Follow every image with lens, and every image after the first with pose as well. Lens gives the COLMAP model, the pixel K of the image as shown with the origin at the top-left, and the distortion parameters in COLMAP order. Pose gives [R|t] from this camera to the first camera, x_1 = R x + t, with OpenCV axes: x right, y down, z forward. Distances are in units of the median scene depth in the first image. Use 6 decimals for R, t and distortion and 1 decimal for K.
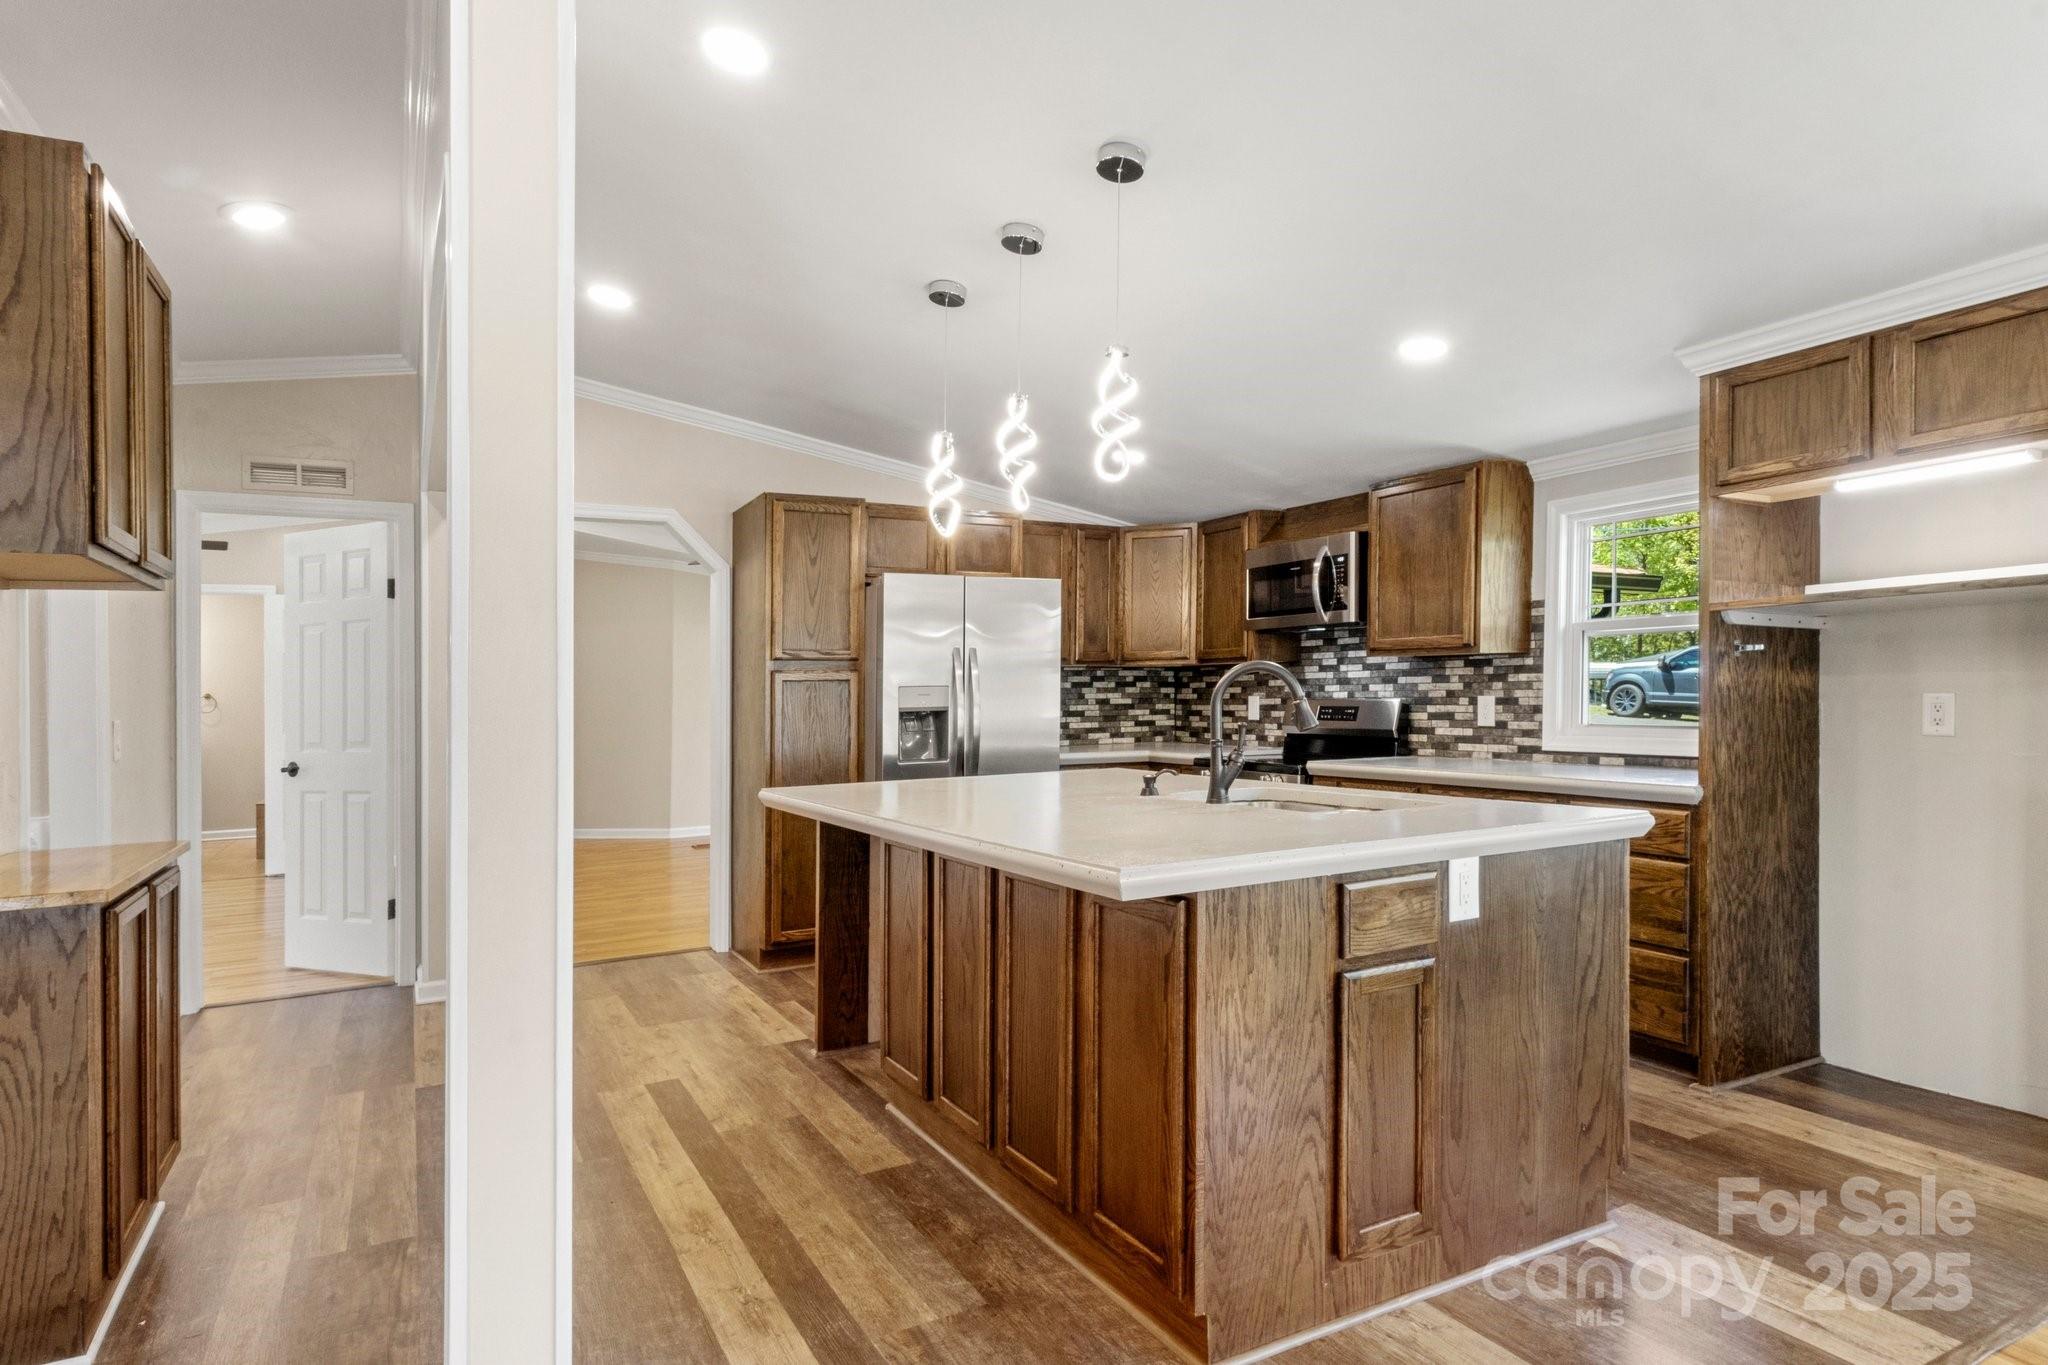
lens RADIAL K [[1140.9, 0, 1038.4], [0, 1140.9, 713.8], [0, 0, 1]] dist [0.008255, 0.000202]
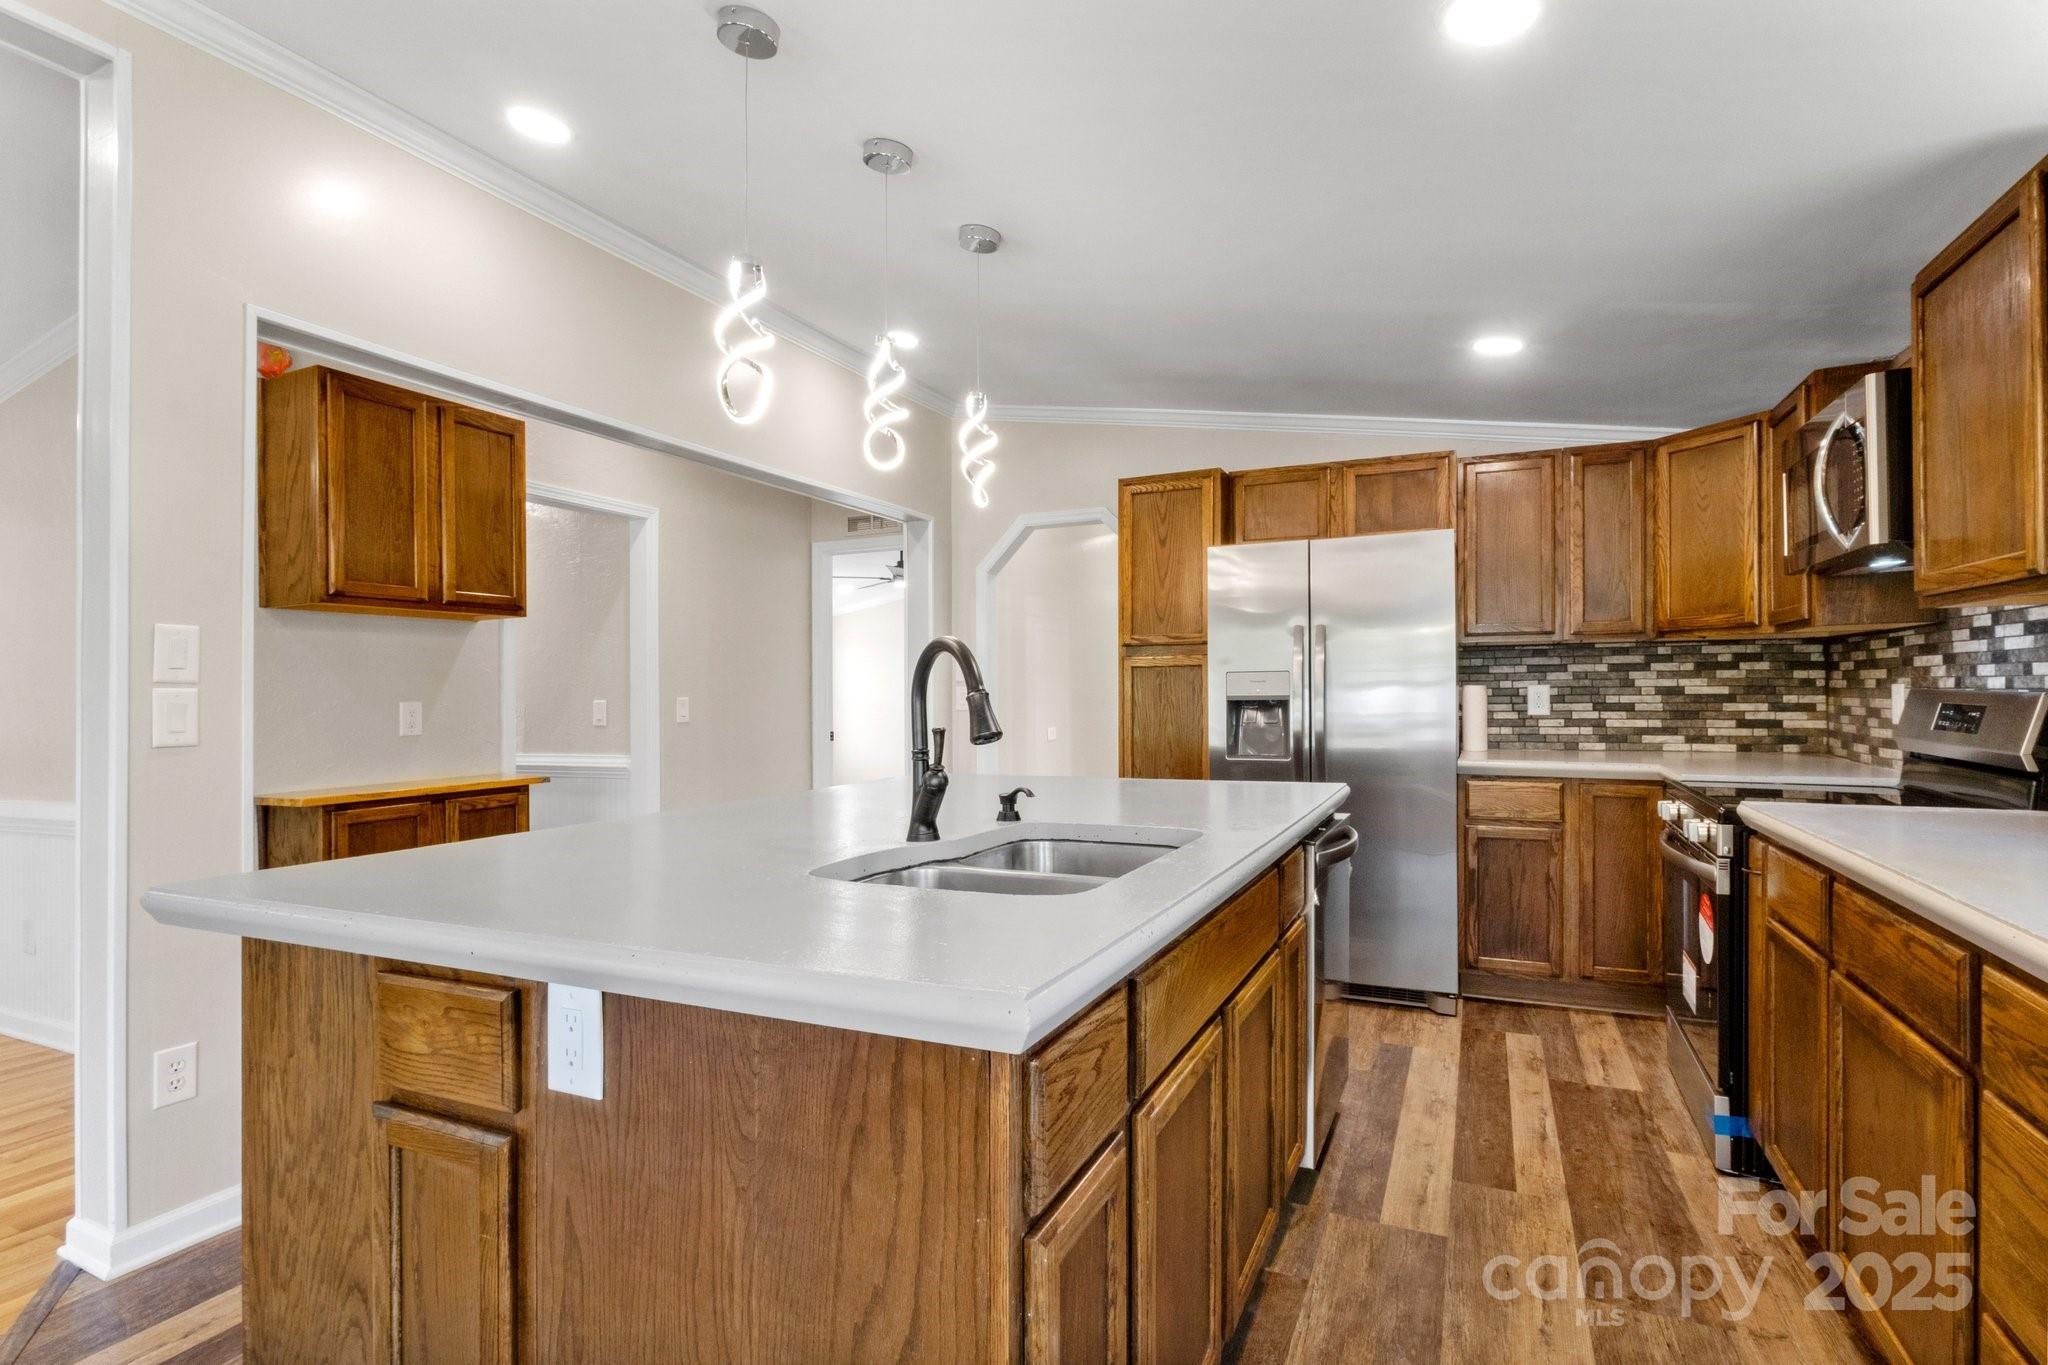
lens RADIAL K [[1004.8, 0, 1014.4], [0, 1004.8, 682.8], [0, 0, 1]] dist [-0.000196, -0.000499]
pose [[0.588438, 0.003099, -0.808536, 0.322861], [-0.012238, 0.999912, -0.005074, -0.007586], [0.808450, 0.012881, 0.588424, 0.318045]]
